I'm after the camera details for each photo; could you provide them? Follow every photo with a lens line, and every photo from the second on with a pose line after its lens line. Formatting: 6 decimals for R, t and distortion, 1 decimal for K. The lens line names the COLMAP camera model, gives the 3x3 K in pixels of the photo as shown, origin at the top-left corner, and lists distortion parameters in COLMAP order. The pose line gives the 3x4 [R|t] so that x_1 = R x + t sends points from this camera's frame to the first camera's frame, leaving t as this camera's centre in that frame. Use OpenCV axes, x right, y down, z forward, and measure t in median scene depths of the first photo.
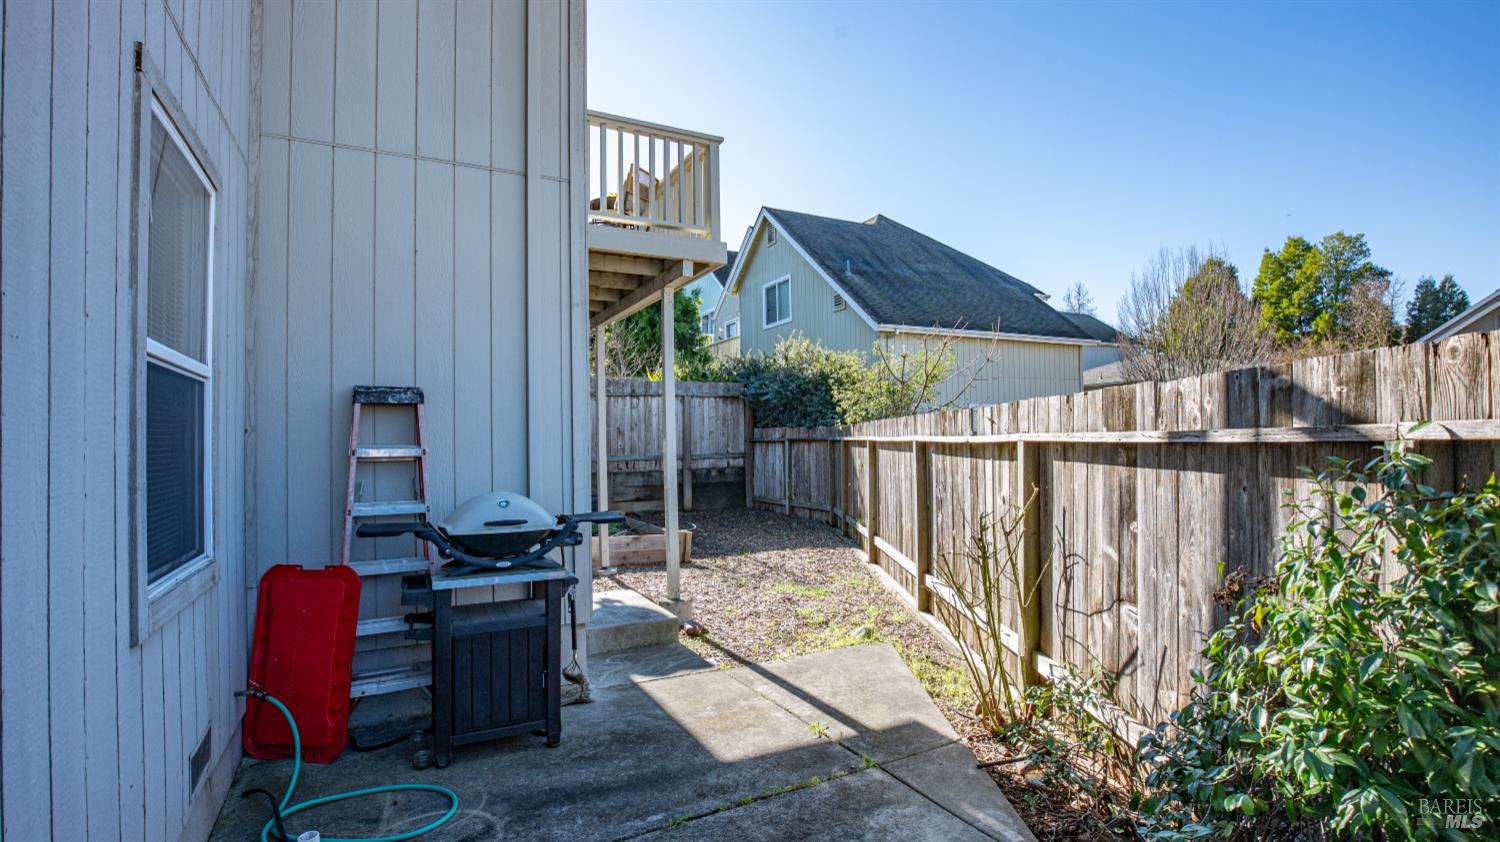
lens RADIAL K [[698.3, 0, 743.0], [0, 698.3, 427.1], [0, 0, 1]] dist [-0.032428, 0.005207]
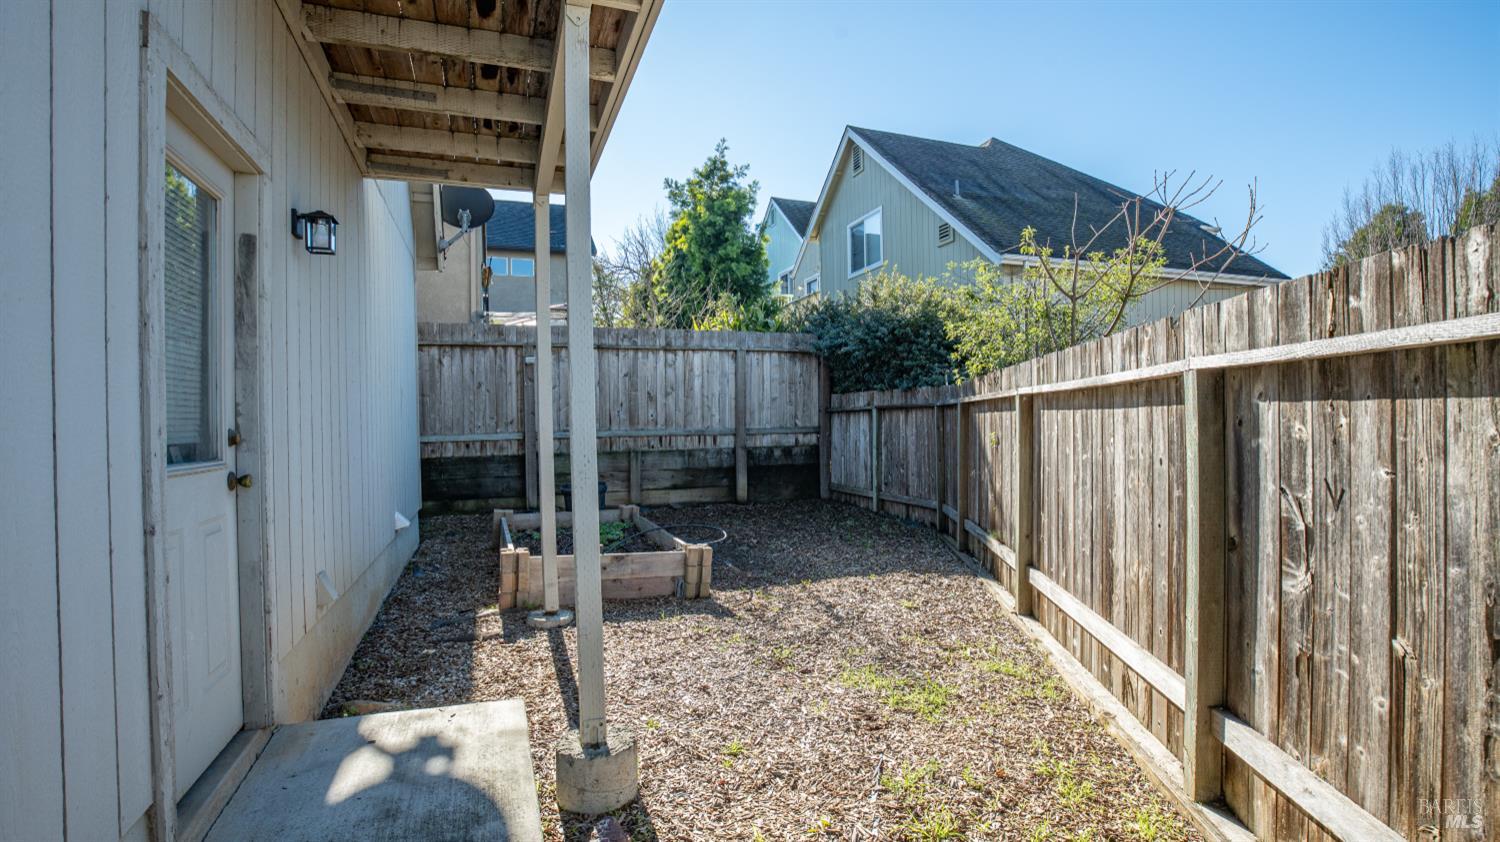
lens RADIAL K [[698.3, 0, 746.0], [0, 698.3, 426.3], [0, 0, 1]] dist [-0.032428, 0.005207]
pose [[0.992143, 0.003718, -0.125056, 0.019916], [-0.000461, 0.999660, 0.026059, 0.017589], [0.125111, -0.025797, 0.991807, 0.252120]]
